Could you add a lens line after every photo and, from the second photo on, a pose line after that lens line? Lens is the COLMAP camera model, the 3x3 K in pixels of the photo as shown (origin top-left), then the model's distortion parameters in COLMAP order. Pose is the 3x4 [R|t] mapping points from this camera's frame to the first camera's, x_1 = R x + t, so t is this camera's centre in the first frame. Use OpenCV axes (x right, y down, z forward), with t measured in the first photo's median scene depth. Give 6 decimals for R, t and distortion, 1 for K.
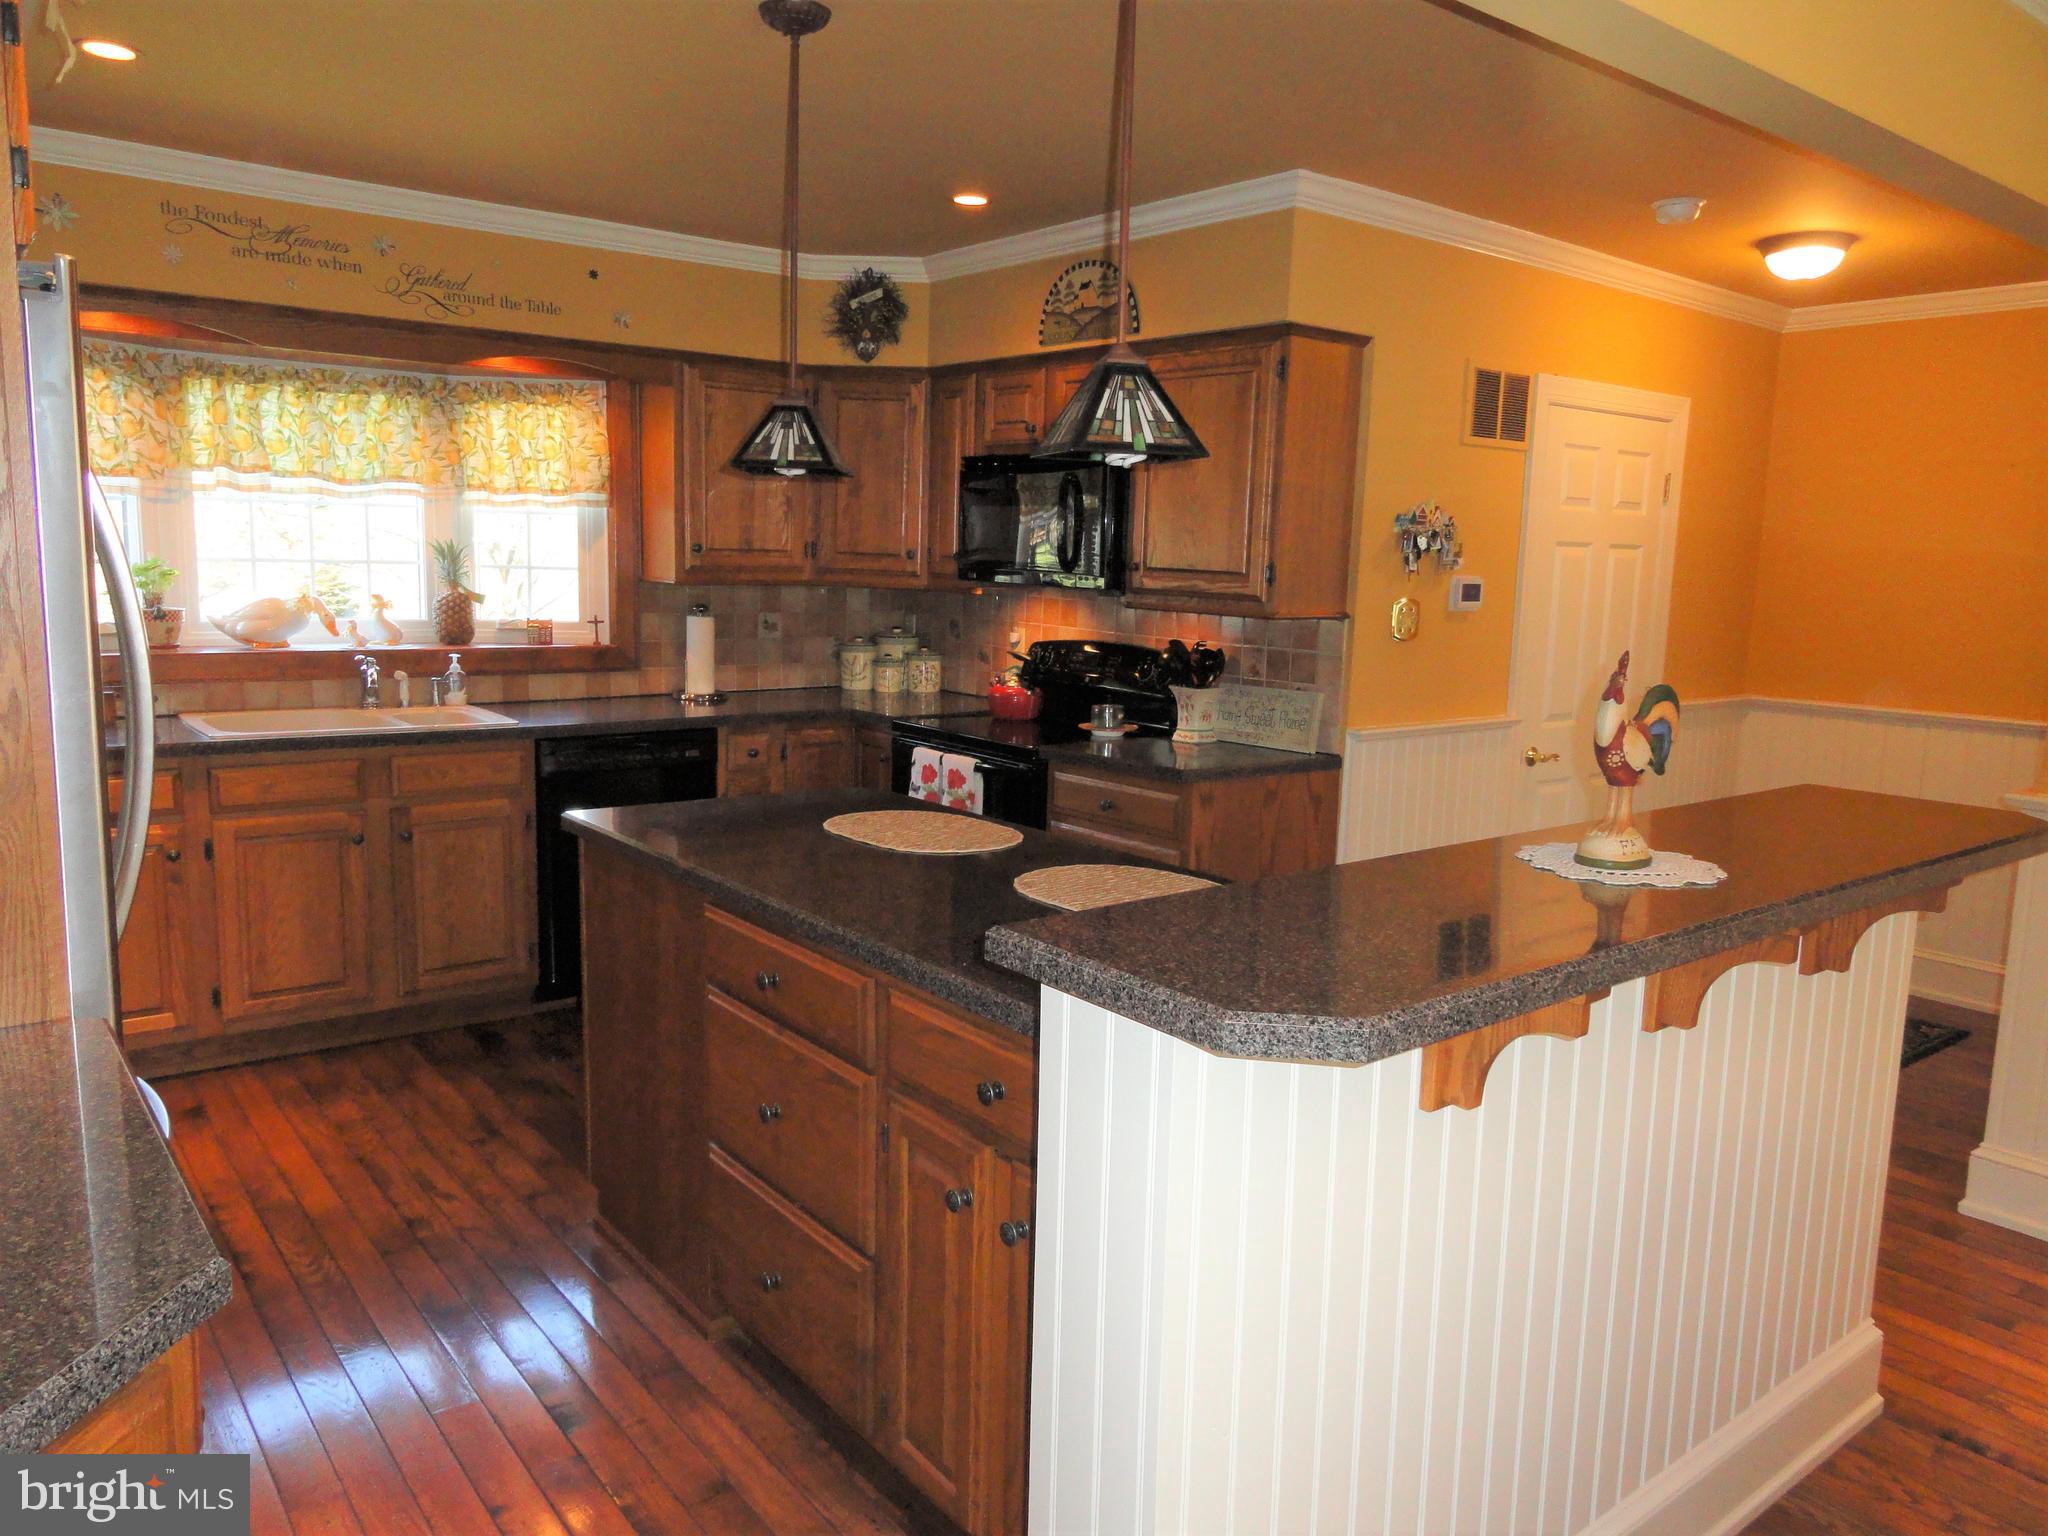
lens RADIAL K [[1442.1, 0, 1022.7], [0, 1442.1, 763.0], [0, 0, 1]] dist [0.004188, 0.003212]
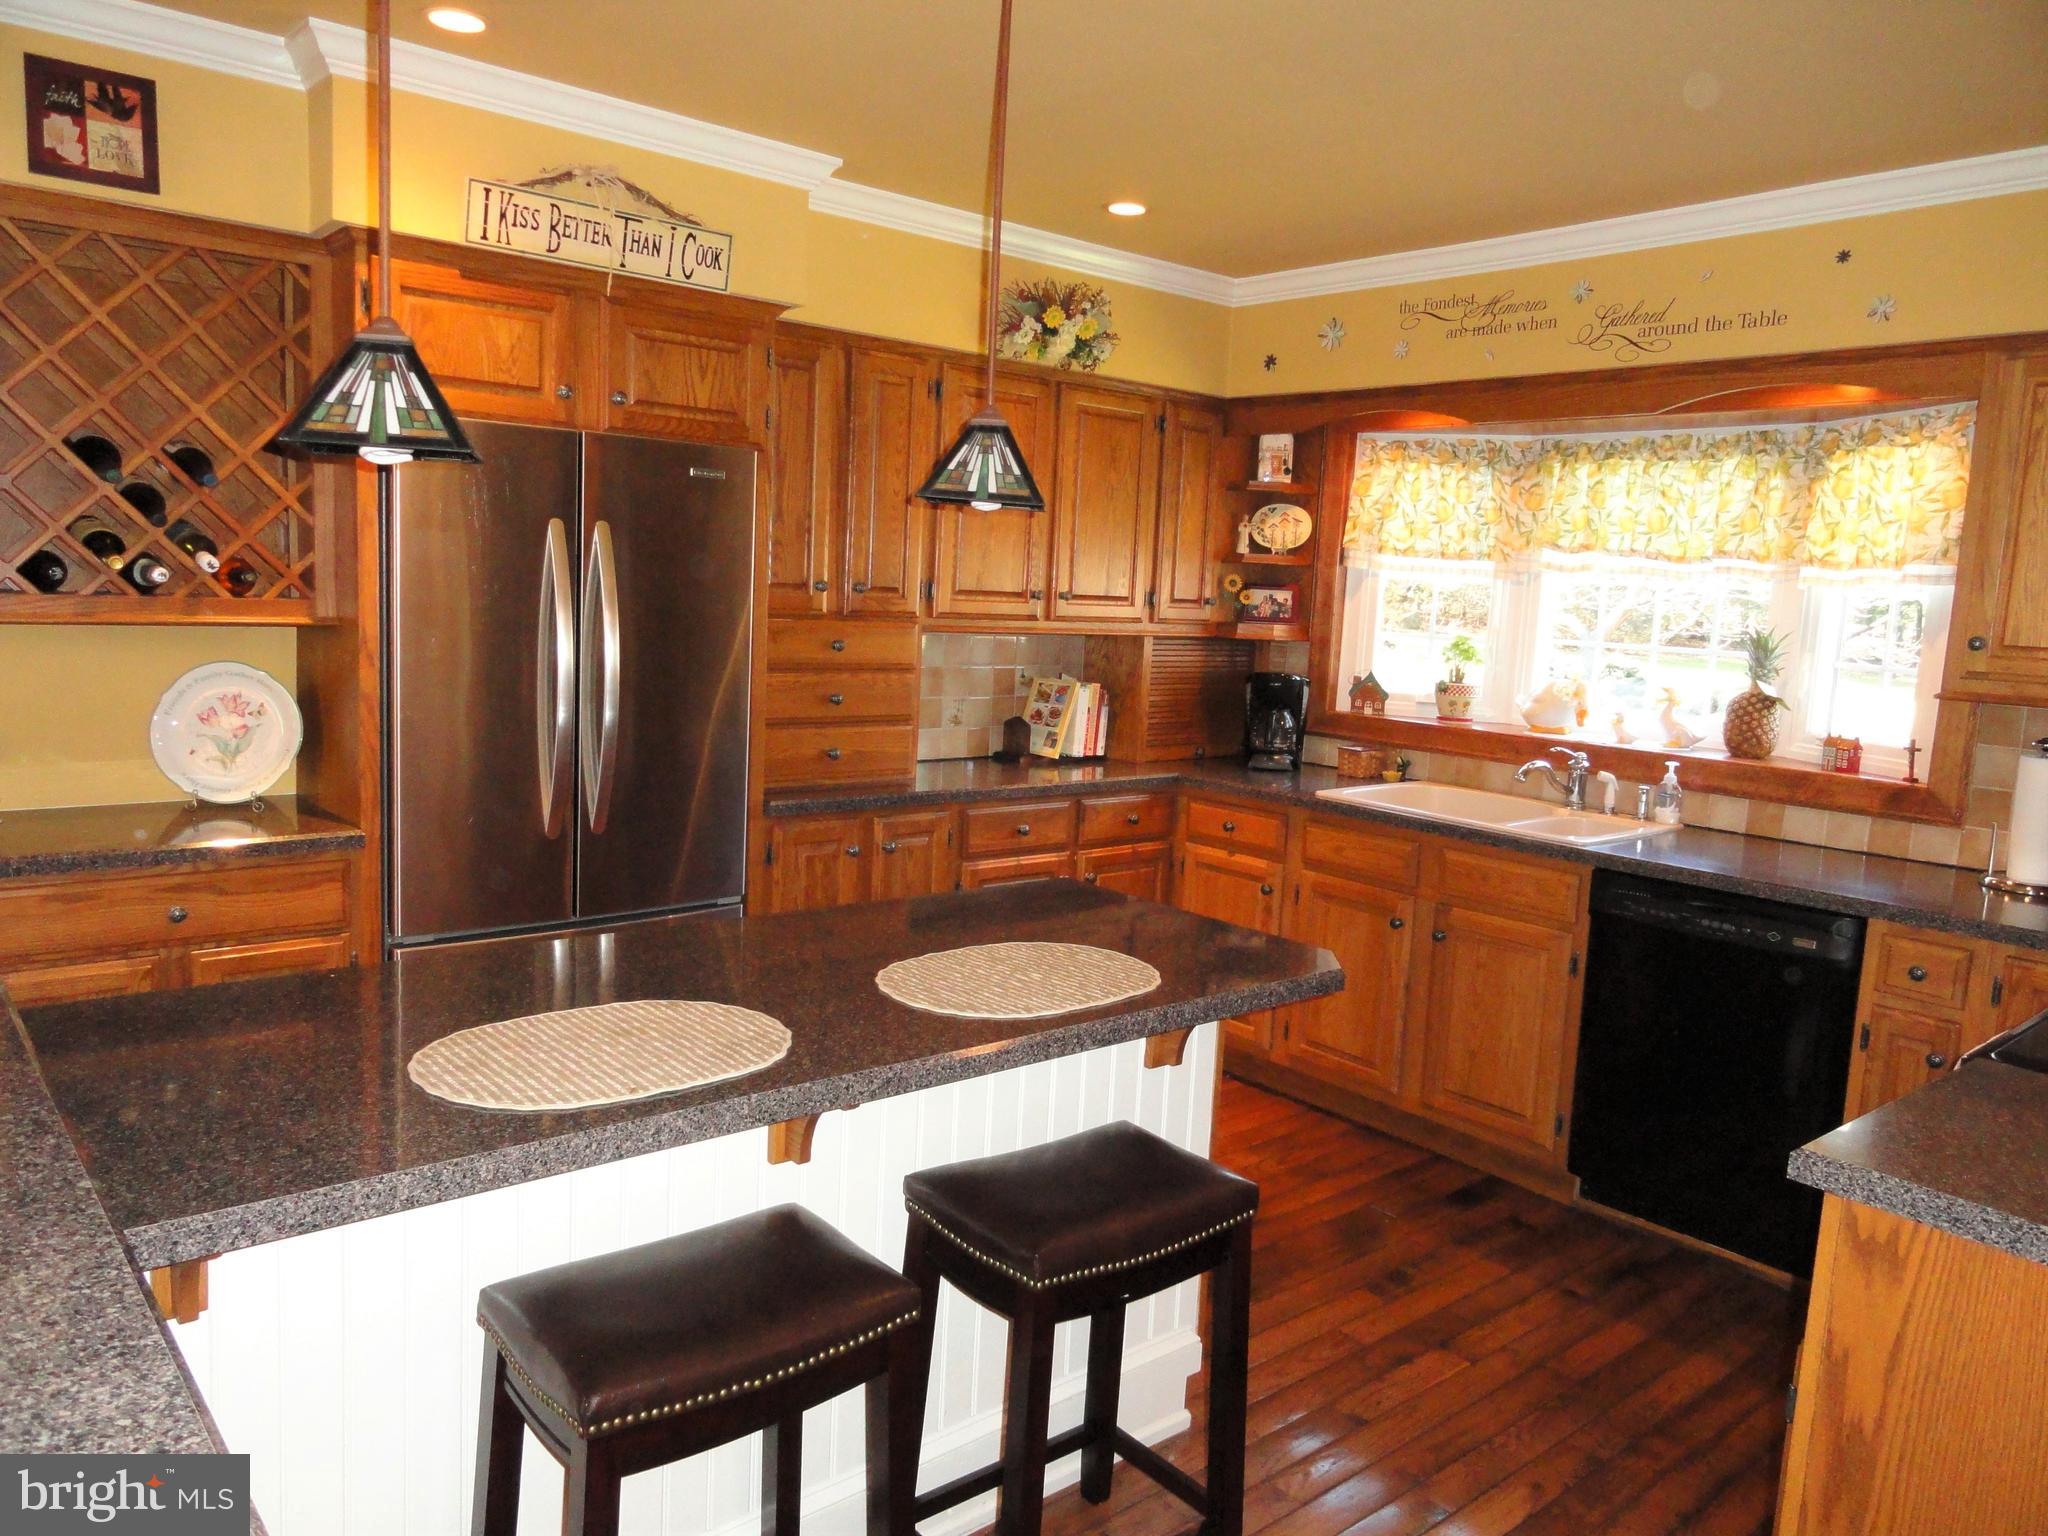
lens RADIAL K [[1442.1, 0, 1023.3], [0, 1442.1, 761.8], [0, 0, 1]] dist [0.004188, 0.003212]
pose [[0.041605, 0.101549, -0.993960, 0.457214], [-0.193887, 0.976731, 0.091673, -0.088885], [0.980141, 0.188902, 0.060326, 0.660538]]
